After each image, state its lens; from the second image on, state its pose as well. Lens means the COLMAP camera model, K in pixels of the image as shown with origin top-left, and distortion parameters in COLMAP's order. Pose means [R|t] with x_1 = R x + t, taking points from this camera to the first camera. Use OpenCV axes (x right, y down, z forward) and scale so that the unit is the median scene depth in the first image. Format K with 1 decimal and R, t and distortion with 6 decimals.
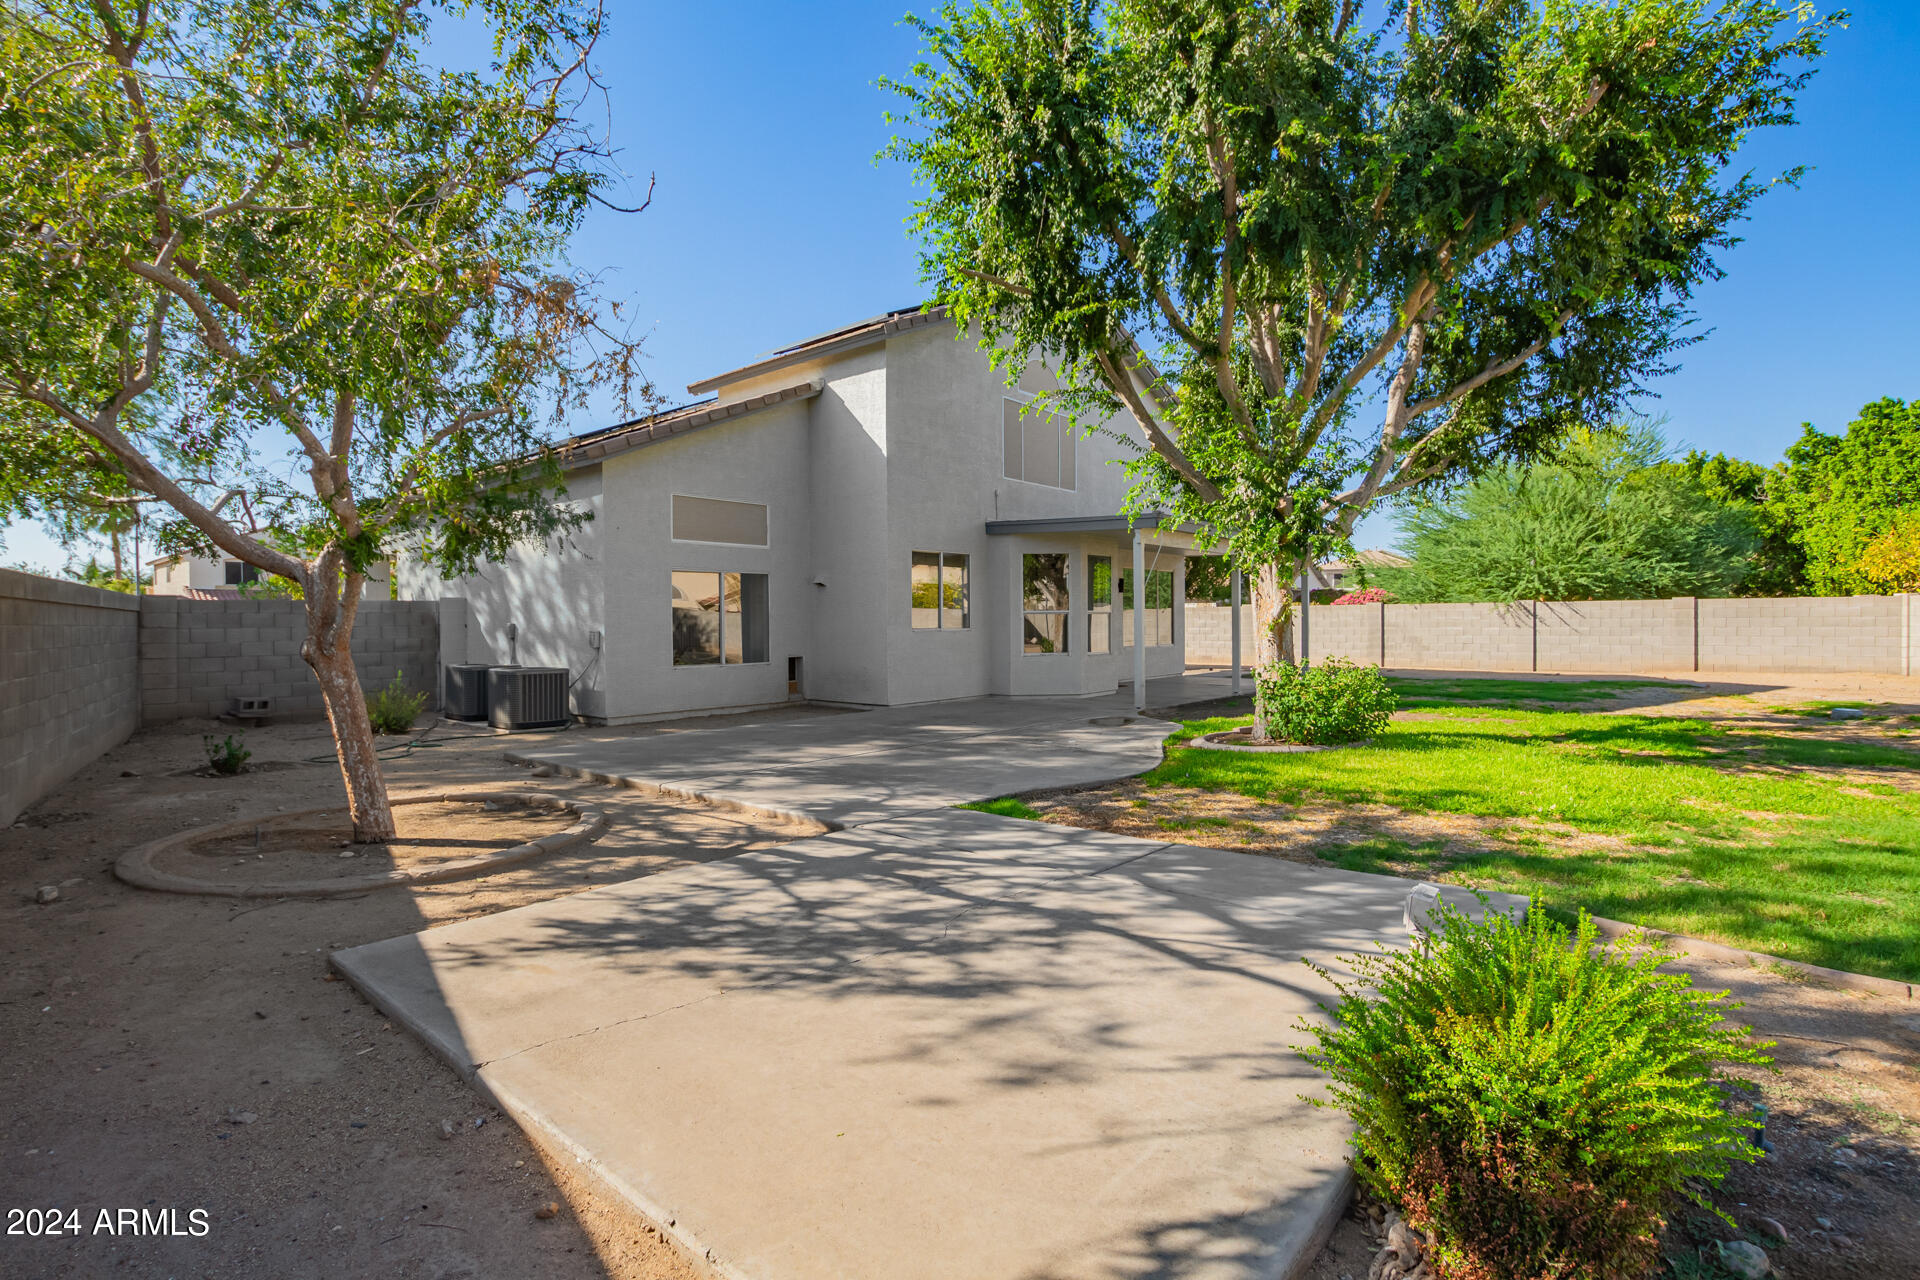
lens RADIAL K [[910.5, 0, 957.0], [0, 910.5, 626.2], [0, 0, 1]] dist [-0.036180, 0.006789]
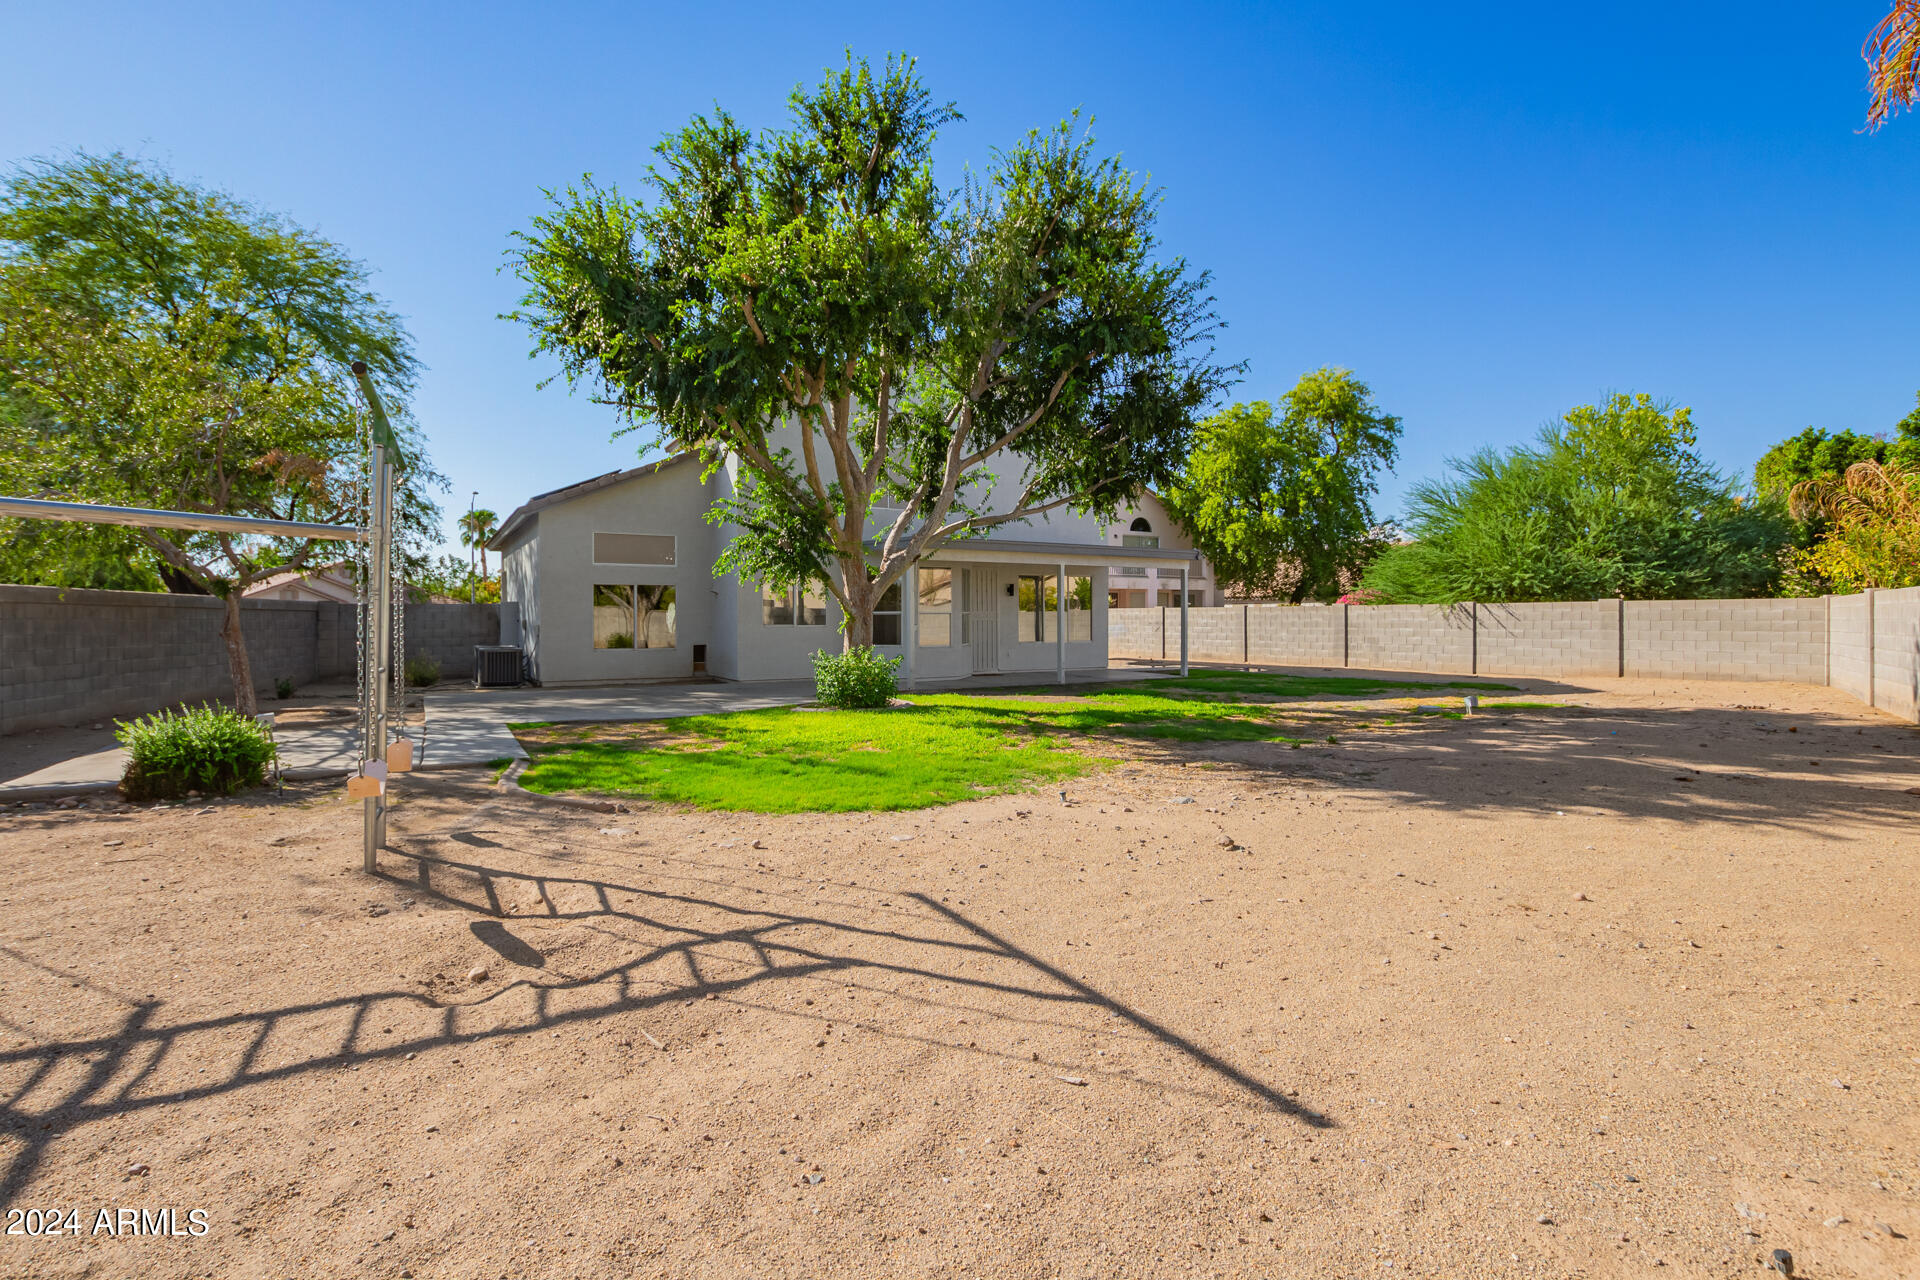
lens RADIAL K [[910.5, 0, 957.0], [0, 910.5, 626.2], [0, 0, 1]] dist [-0.036180, 0.006789]
pose [[0.941764, 0.008568, -0.336165, 0.459419], [-0.007361, 0.999961, 0.004867, -0.002848], [0.336194, -0.002109, 0.941790, -0.115773]]
